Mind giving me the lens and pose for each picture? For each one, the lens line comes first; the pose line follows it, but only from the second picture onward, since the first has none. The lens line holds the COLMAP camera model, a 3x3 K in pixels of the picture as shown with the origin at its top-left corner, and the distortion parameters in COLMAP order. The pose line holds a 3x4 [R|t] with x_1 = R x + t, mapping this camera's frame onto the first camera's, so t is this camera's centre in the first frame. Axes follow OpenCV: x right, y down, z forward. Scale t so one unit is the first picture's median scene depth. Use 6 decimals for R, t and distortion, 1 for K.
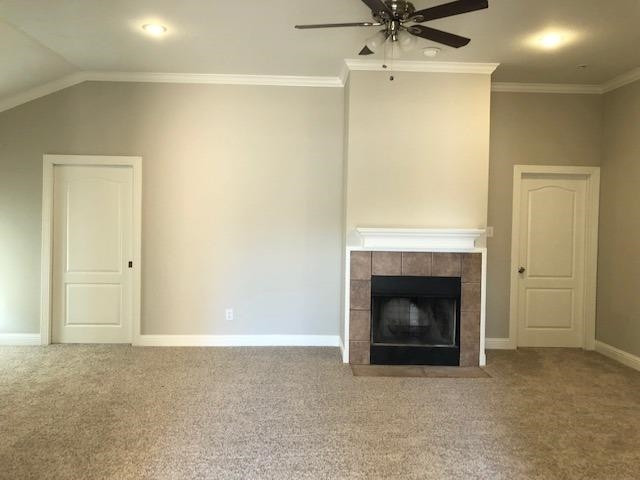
lens RADIAL K [[531.3, 0, 320.0], [0, 531.3, 240.0], [0, 0, 1]] dist [0.033802, -0.003843]
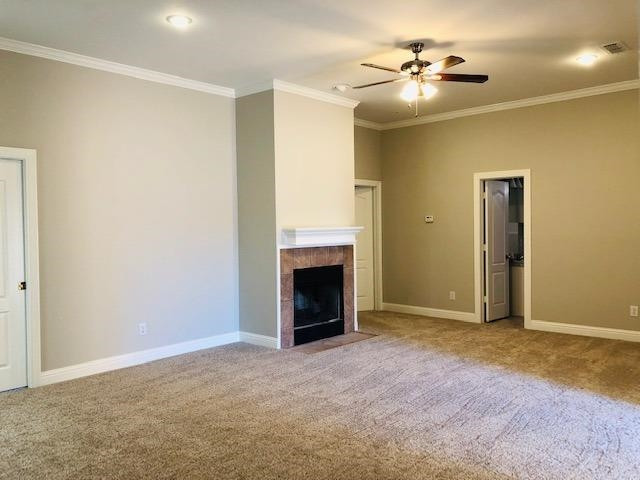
lens RADIAL K [[531.3, 0, 320.0], [0, 531.3, 240.0], [0, 0, 1]] dist [0.033802, -0.003843]
pose [[0.692407, -0.047601, 0.719935, -0.691705], [0.052347, 0.998506, 0.015674, -0.012404], [-0.719605, 0.026834, 0.693864, 0.151188]]
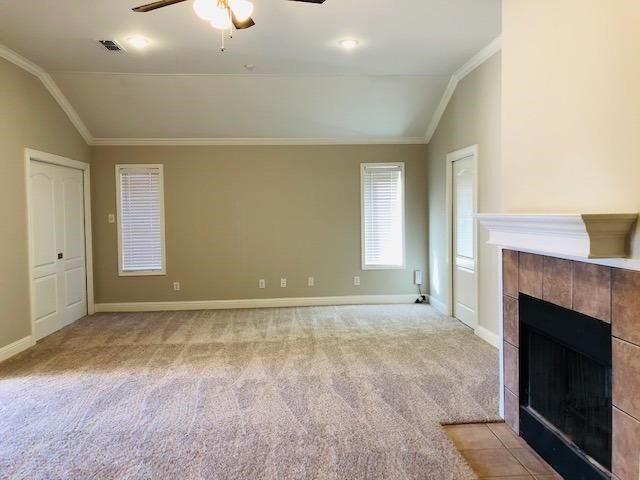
lens RADIAL K [[514.4, 0, 331.8], [0, 514.4, 263.7], [0, 0, 1]] dist [0.006208, 0.002405]
pose [[0.061991, 0.079669, -0.994892, 0.657700], [-0.007709, 0.996818, 0.079343, -0.009750], [0.998047, 0.002751, 0.062408, 0.749724]]
